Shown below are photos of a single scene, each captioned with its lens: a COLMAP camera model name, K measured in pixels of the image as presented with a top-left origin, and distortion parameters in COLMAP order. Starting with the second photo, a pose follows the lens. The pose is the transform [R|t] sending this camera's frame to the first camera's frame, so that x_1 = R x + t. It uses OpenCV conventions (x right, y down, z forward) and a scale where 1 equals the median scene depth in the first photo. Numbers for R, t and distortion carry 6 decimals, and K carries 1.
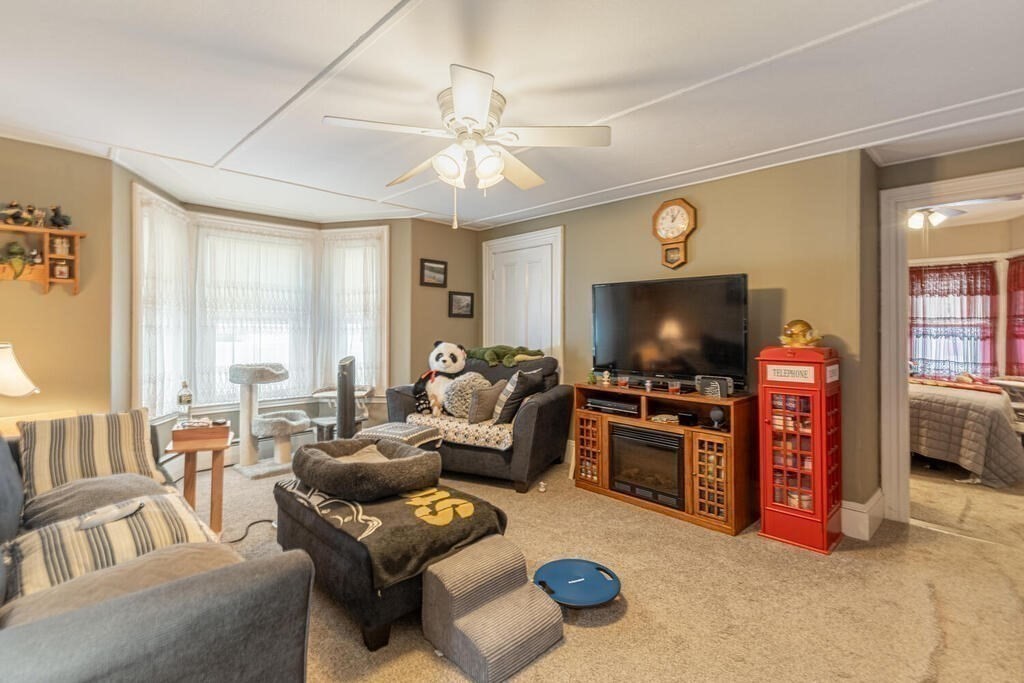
lens RADIAL K [[476.0, 0, 521.0], [0, 476.0, 322.4], [0, 0, 1]] dist [0.010439, -0.003865]
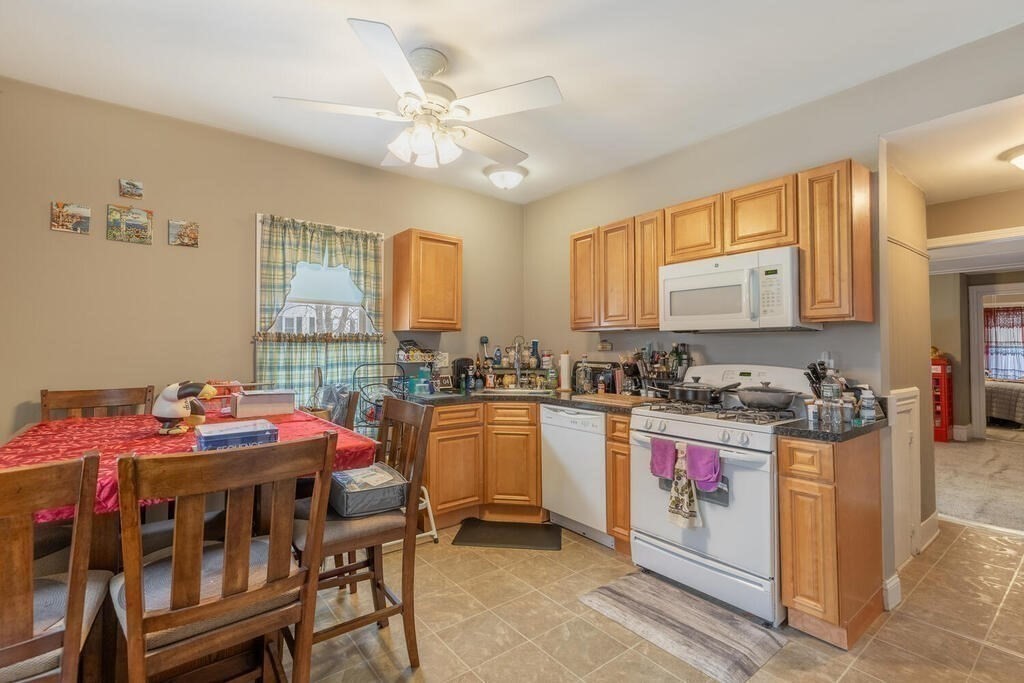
lens RADIAL K [[476.0, 0, 507.9], [0, 476.0, 337.9], [0, 0, 1]] dist [0.010439, -0.003865]
pose [[0.994558, -0.006961, -0.103954, -0.935997], [0.005852, 0.999923, -0.010968, -0.025420], [0.104023, 0.010299, 0.994522, -1.167269]]
